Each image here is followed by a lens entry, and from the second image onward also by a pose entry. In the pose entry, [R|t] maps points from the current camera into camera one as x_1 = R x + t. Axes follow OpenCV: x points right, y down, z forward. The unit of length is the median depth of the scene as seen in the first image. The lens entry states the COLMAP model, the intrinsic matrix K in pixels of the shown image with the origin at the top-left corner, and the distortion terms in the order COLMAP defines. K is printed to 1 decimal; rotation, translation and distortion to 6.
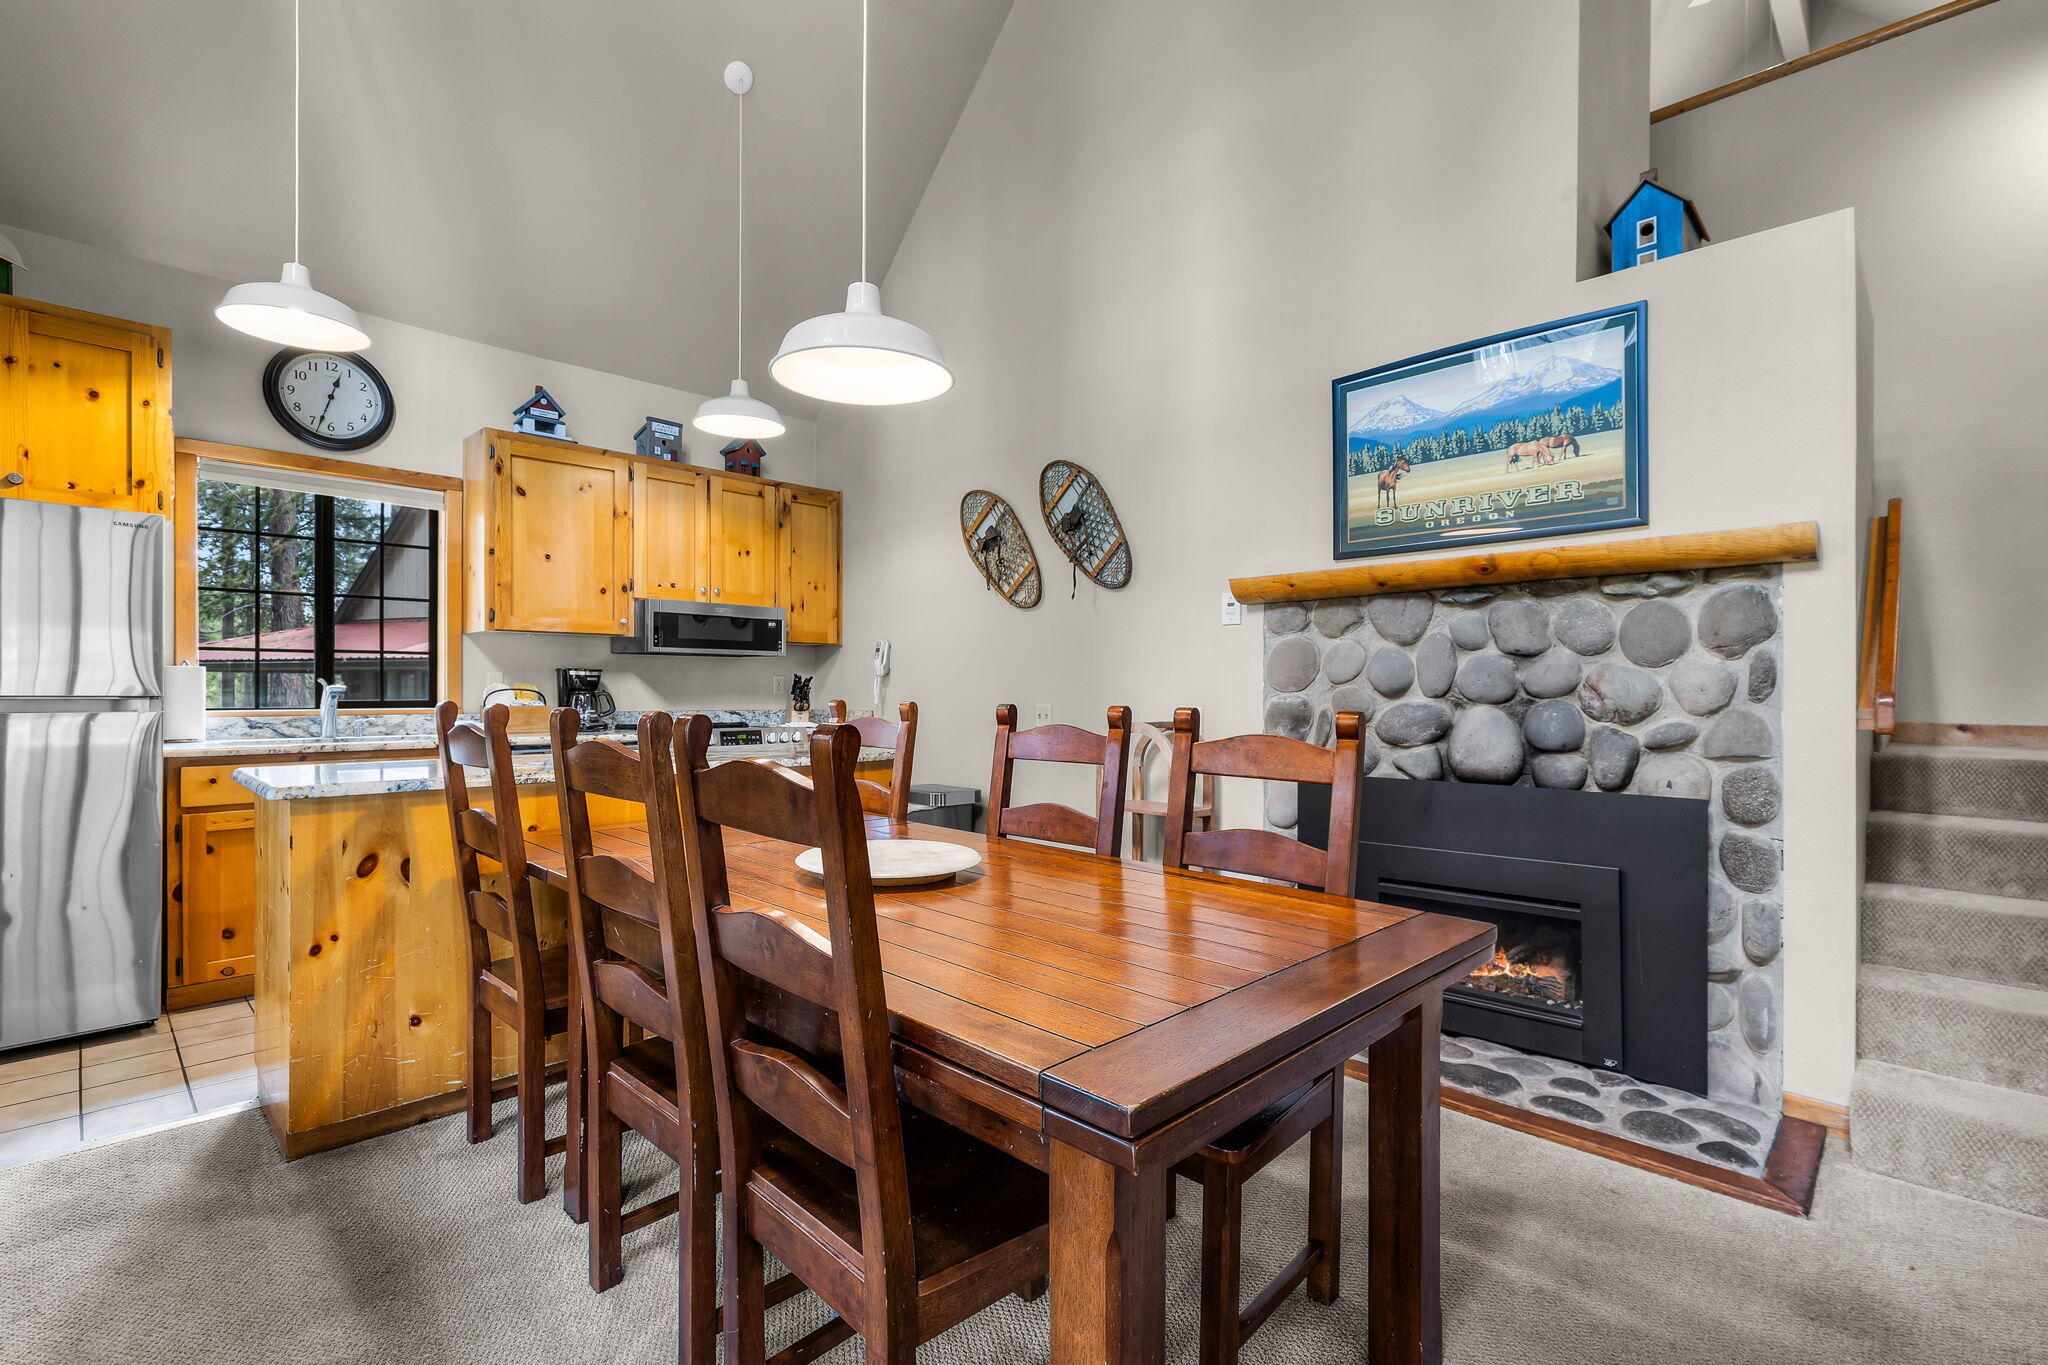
lens RADIAL K [[924.3, 0, 1024.2], [0, 924.3, 692.4], [0, 0, 1]] dist [0.001449, -0.001017]
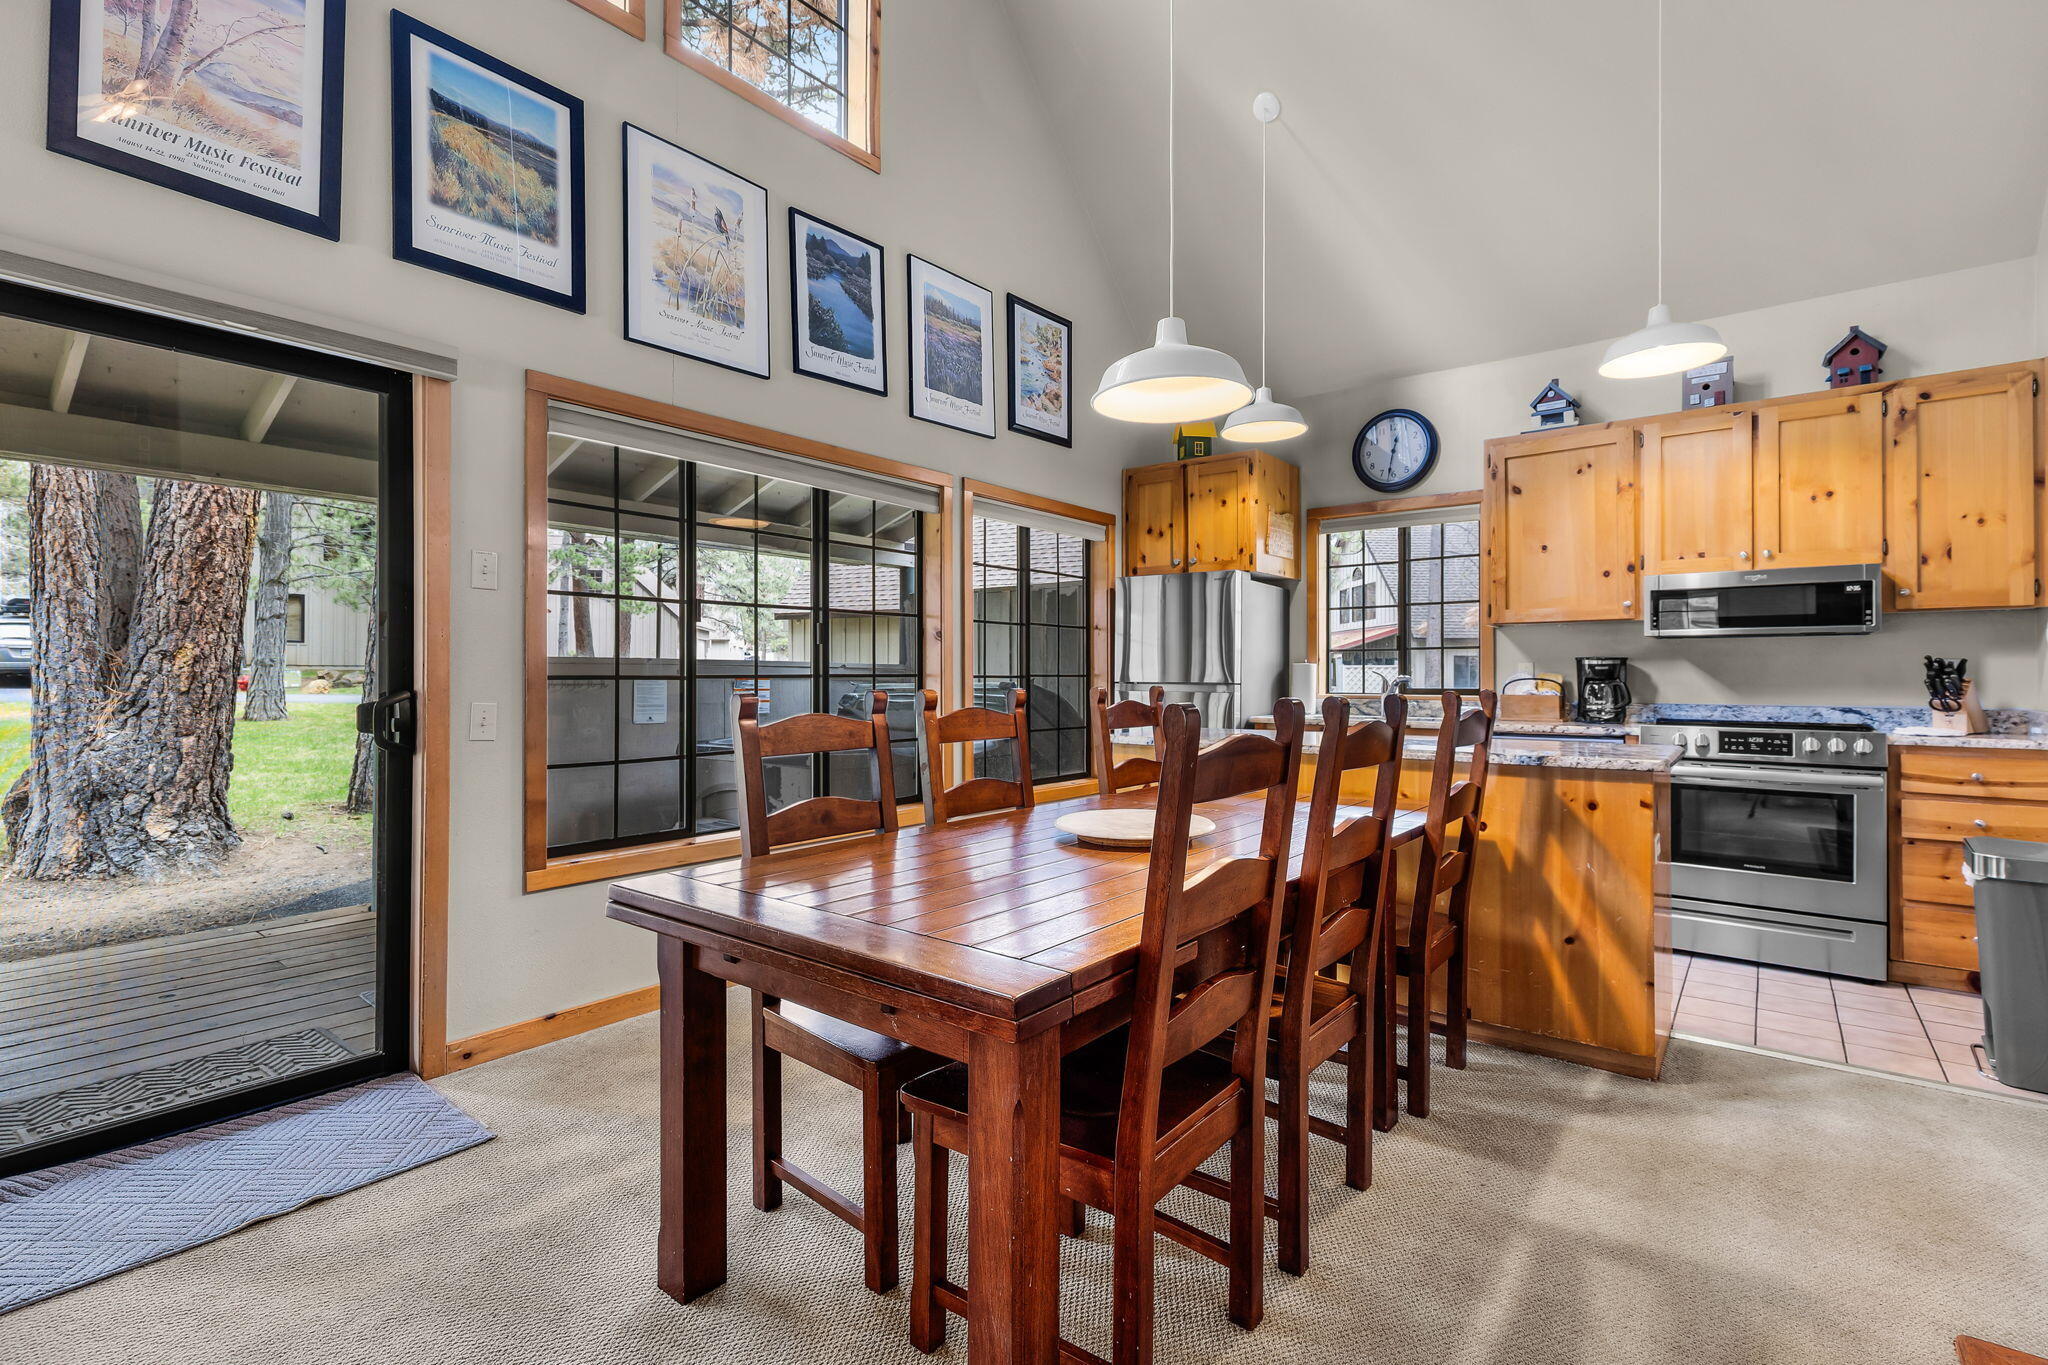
lens RADIAL K [[928.2, 0, 1028.3], [0, 928.2, 672.0], [0, 0, 1]] dist [0.001134, -0.001177]
pose [[0.100840, -0.009573, -0.994857, 0.450936], [-0.003517, 0.999944, -0.009978, 0.001142], [0.994896, 0.004505, 0.100801, 0.347700]]
